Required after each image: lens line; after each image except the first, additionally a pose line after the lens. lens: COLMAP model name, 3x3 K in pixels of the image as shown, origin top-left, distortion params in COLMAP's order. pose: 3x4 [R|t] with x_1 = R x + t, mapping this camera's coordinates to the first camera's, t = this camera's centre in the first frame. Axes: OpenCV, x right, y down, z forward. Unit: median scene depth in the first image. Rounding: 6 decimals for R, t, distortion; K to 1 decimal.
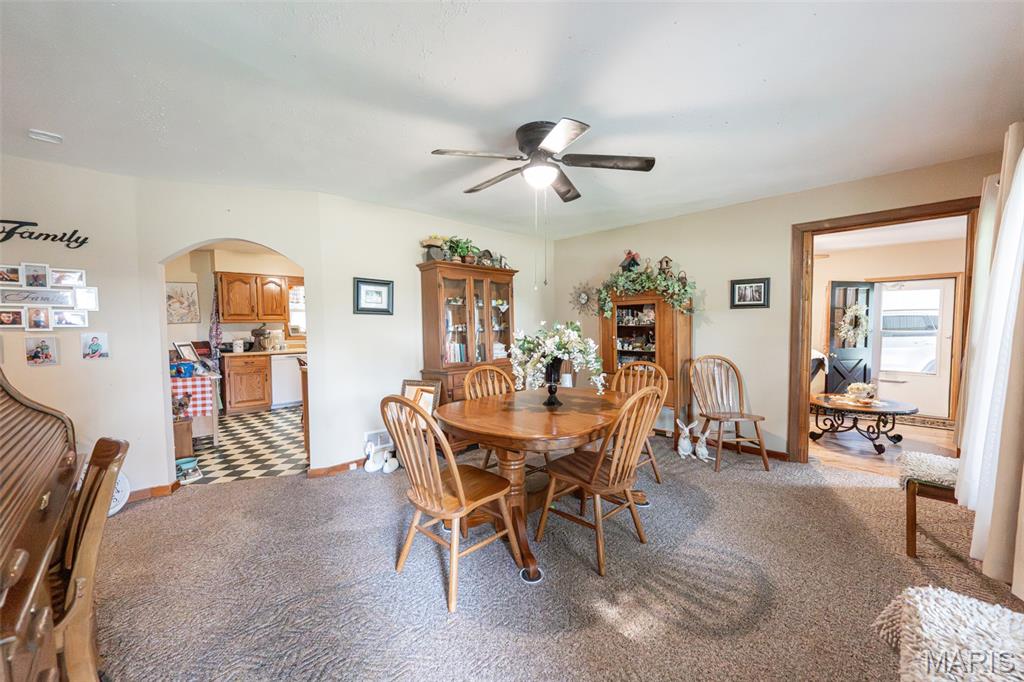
lens RADIAL K [[400.1, 0, 511.2], [0, 400.1, 344.1], [0, 0, 1]] dist [0.003450, -0.000391]
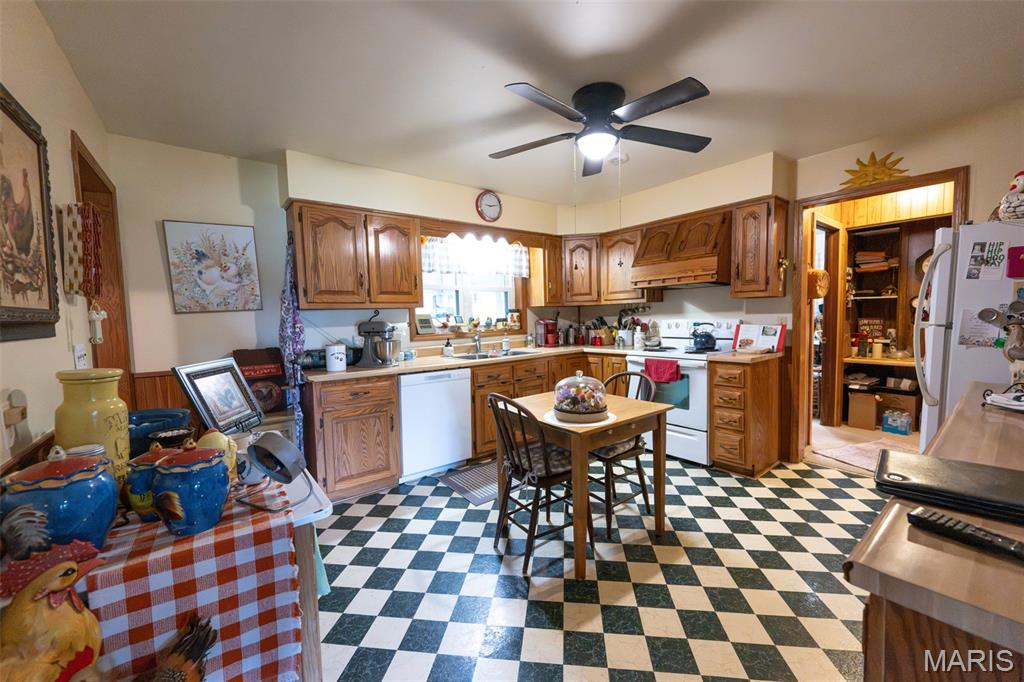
lens RADIAL K [[400.1, 0, 513.3], [0, 400.1, 341.7], [0, 0, 1]] dist [0.003450, -0.000391]
pose [[0.993550, -0.009437, -0.112999, -0.416772], [0.011024, 0.999849, 0.013427, -0.017965], [0.112855, -0.014586, 0.993504, 0.549067]]
